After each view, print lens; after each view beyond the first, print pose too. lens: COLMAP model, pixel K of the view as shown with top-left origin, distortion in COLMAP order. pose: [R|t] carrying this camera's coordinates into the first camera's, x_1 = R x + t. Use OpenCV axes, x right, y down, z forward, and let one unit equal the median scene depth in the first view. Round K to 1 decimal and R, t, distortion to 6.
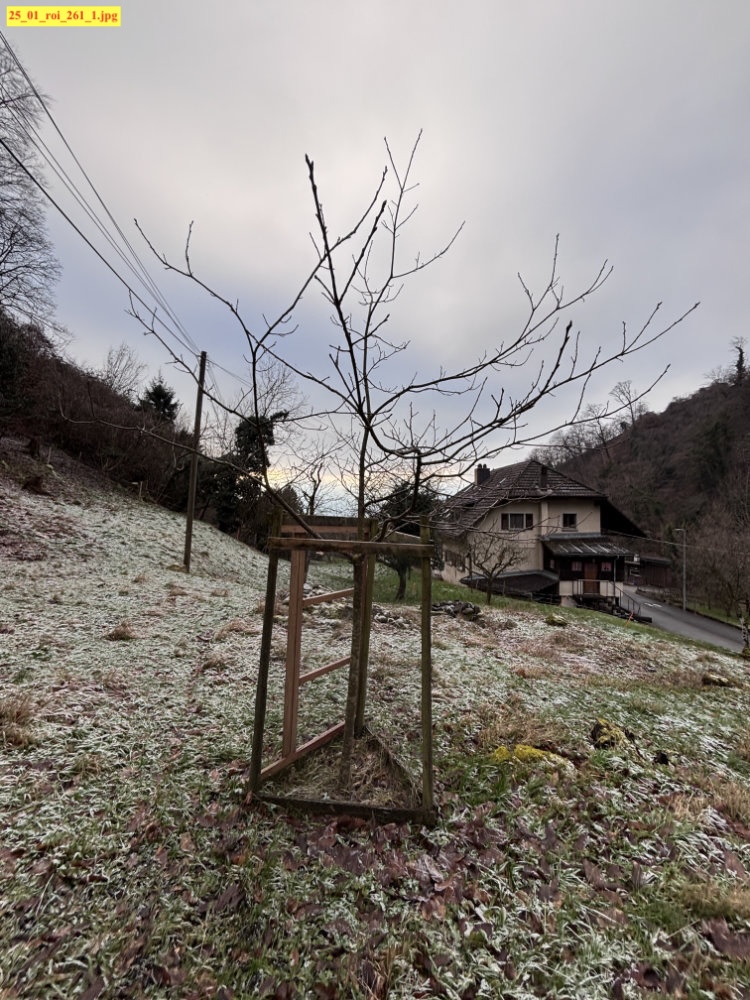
lens RADIAL K [[406.2, 0, 378.0], [0, 406.2, 506.0], [0, 0, 1]] dist [0.000456, -0.000034]
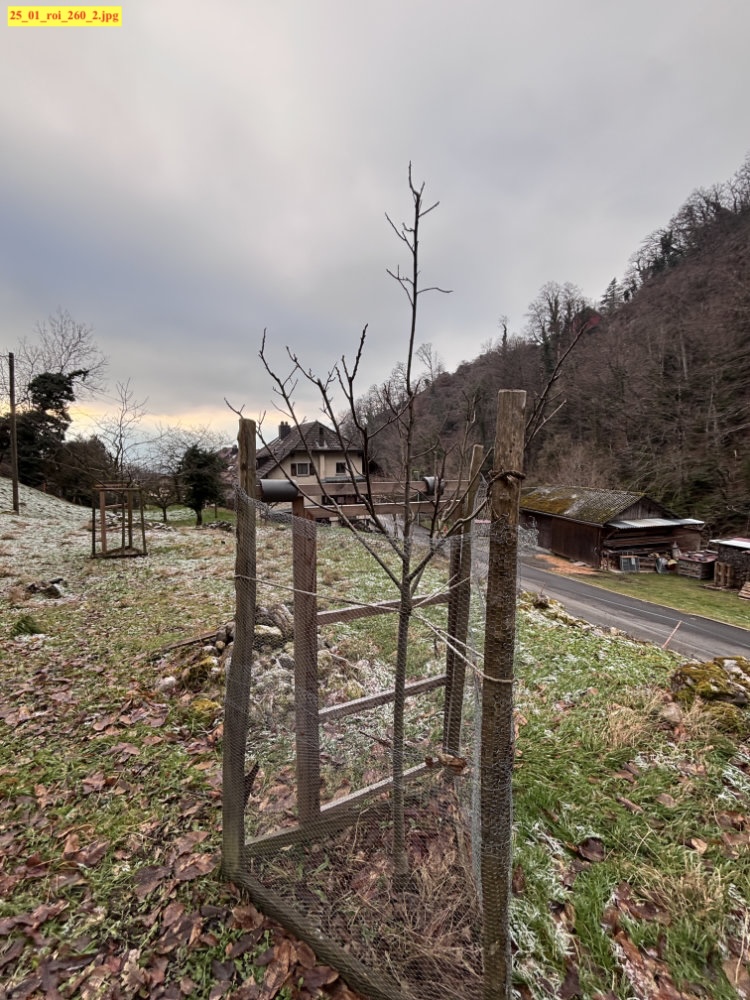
lens RADIAL K [[406.2, 0, 371.3], [0, 406.2, 497.4], [0, 0, 1]] dist [0.000456, -0.000034]
pose [[0.929596, -0.048962, 0.365314, 0.061703], [0.007185, 0.993356, 0.114854, -0.019895], [-0.368510, -0.104143, 0.923772, -0.282545]]
